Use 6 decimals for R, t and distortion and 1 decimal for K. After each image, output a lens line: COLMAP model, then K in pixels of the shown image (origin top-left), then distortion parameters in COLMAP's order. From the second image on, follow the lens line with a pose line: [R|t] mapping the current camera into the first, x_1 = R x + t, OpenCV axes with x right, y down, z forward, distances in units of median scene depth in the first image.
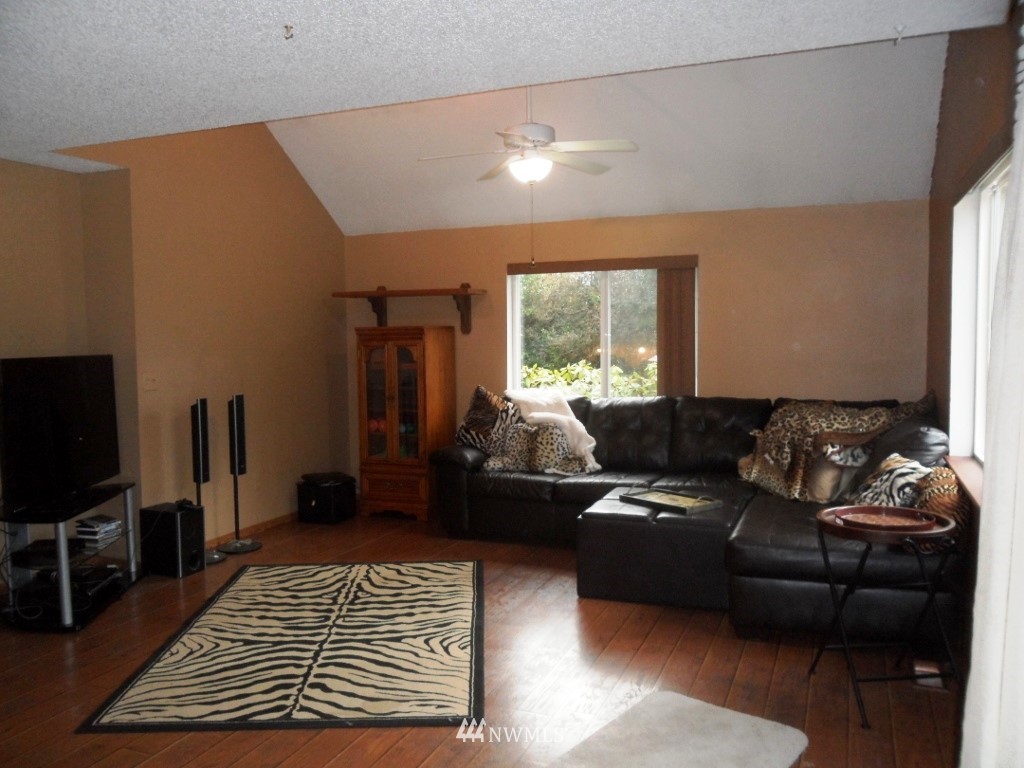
lens RADIAL K [[835.9, 0, 512.0], [0, 835.9, 384.0], [0, 0, 1]] dist [-0.030194, -0.001633]
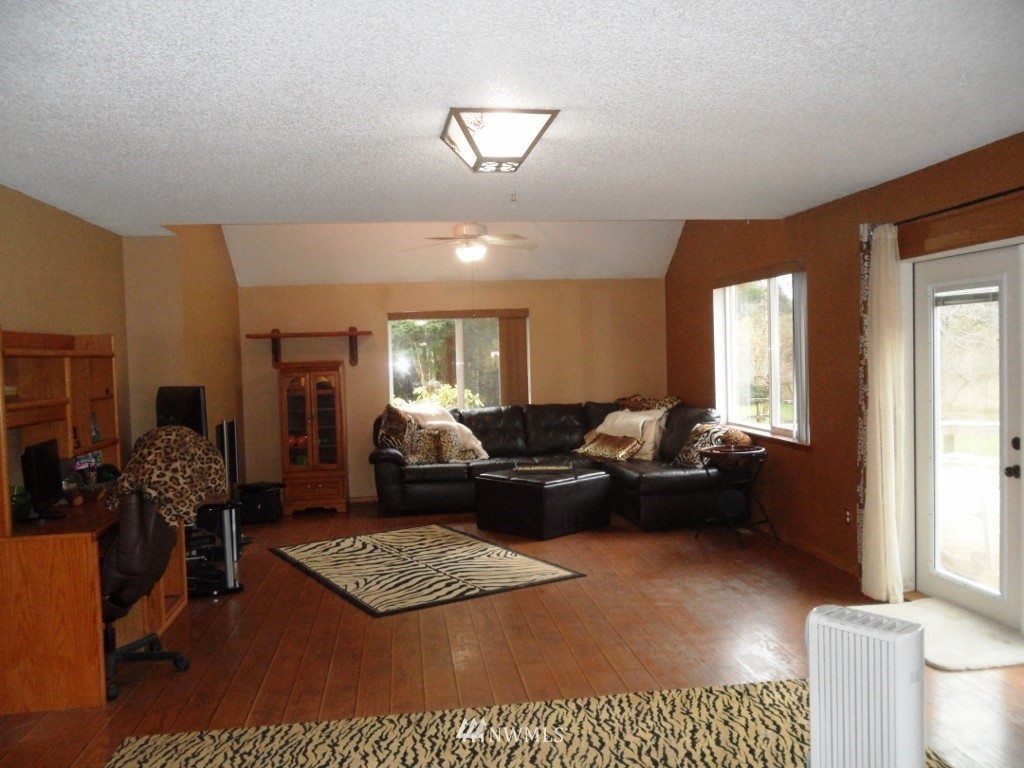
lens RADIAL K [[835.9, 0, 512.0], [0, 835.9, 384.0], [0, 0, 1]] dist [-0.030194, -0.001633]
pose [[0.873063, -0.034305, 0.486399, -0.743646], [0.052338, 0.998352, -0.023531, 0.017608], [-0.484791, 0.046001, 0.873420, -0.383698]]
